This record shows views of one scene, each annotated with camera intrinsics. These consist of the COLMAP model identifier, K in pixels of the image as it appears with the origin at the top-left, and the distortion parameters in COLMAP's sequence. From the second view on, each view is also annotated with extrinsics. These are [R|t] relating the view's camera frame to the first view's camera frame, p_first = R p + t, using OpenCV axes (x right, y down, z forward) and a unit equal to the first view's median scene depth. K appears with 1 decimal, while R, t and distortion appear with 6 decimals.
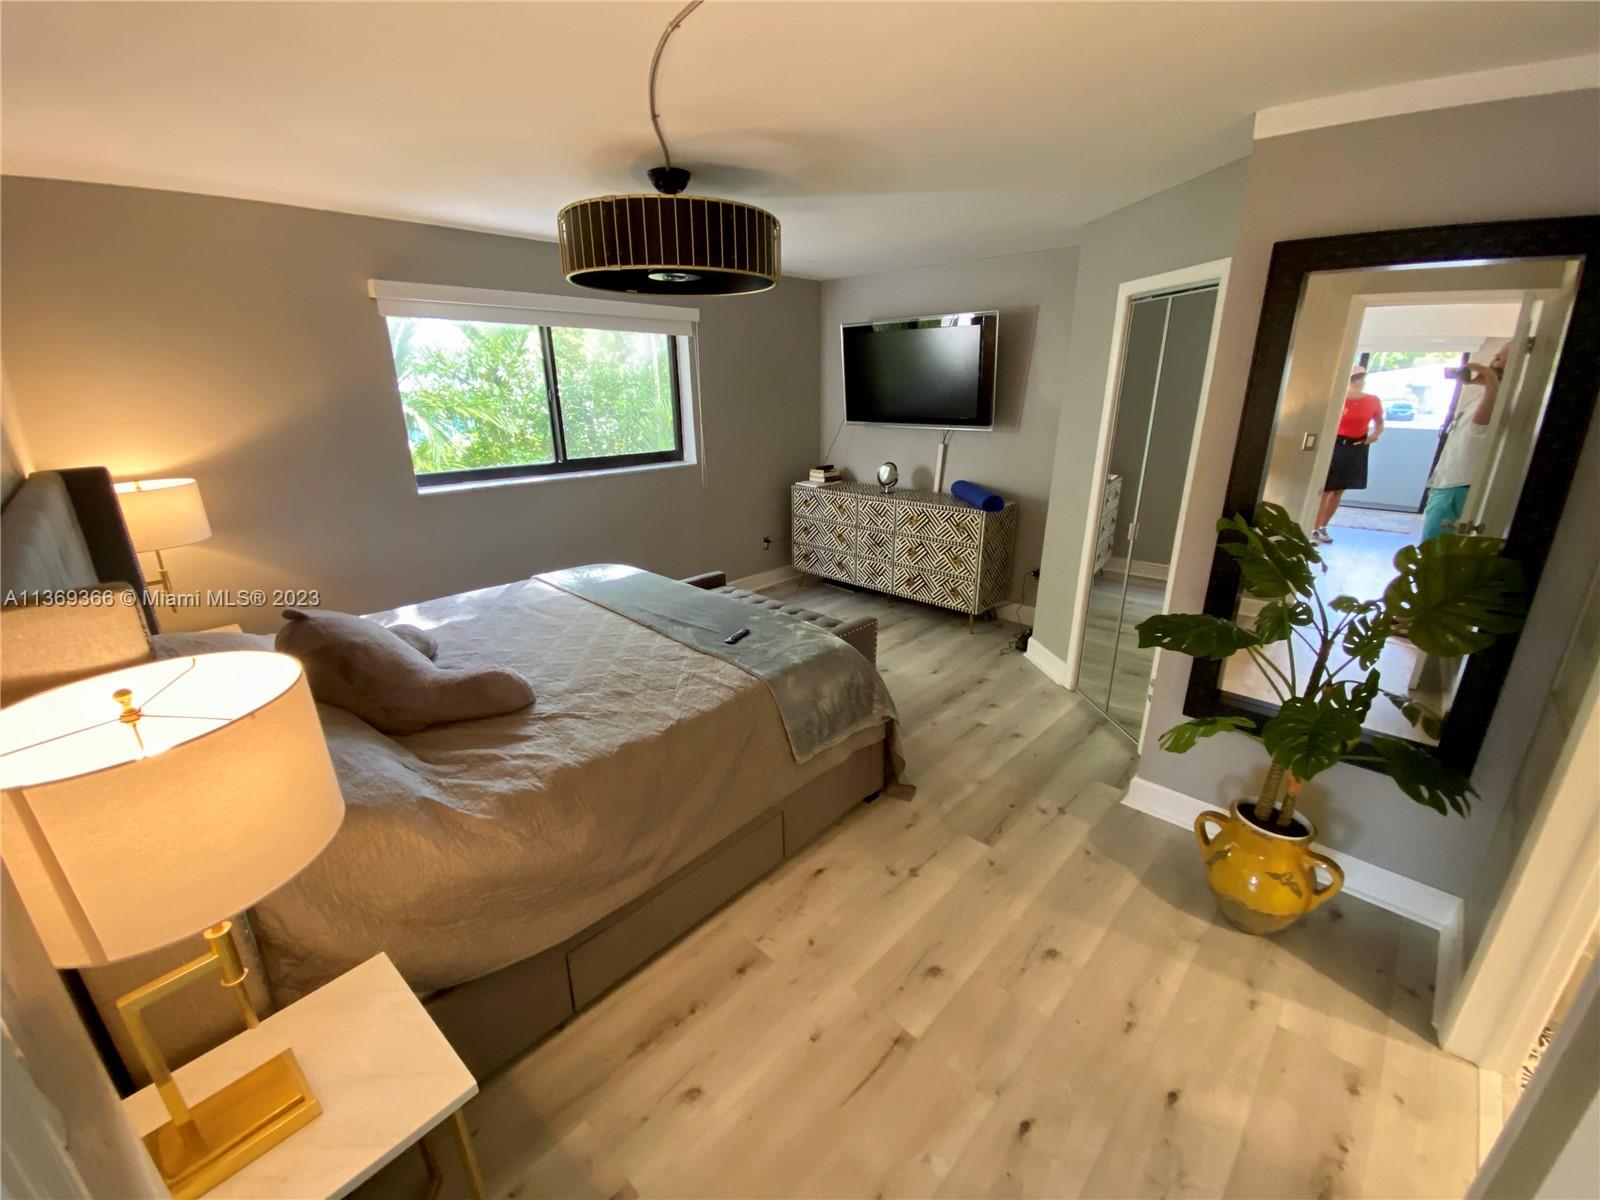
lens RADIAL K [[658.4, 0, 806.1], [0, 658.4, 597.0], [0, 0, 1]] dist [-0.007880, -0.002419]
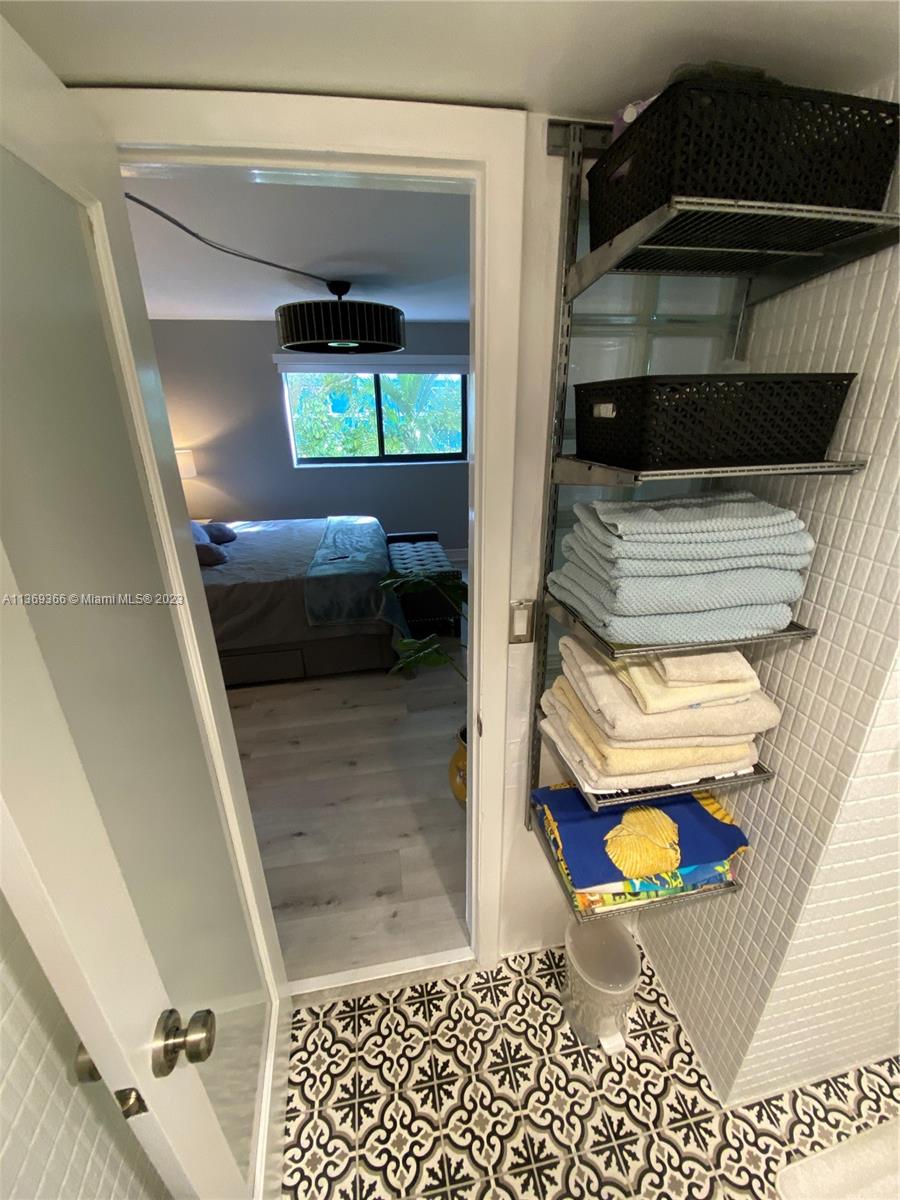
lens RADIAL K [[493.8, 0, 453.2], [0, 493.8, 603.5], [0, 0, 1]] dist [-0.007880, -0.002419]
pose [[0.809586, 0.212839, -0.547056, 0.909824], [-0.176363, 0.977087, 0.119150, -0.030584], [0.559882, 0.000018, 0.828573, 0.092241]]
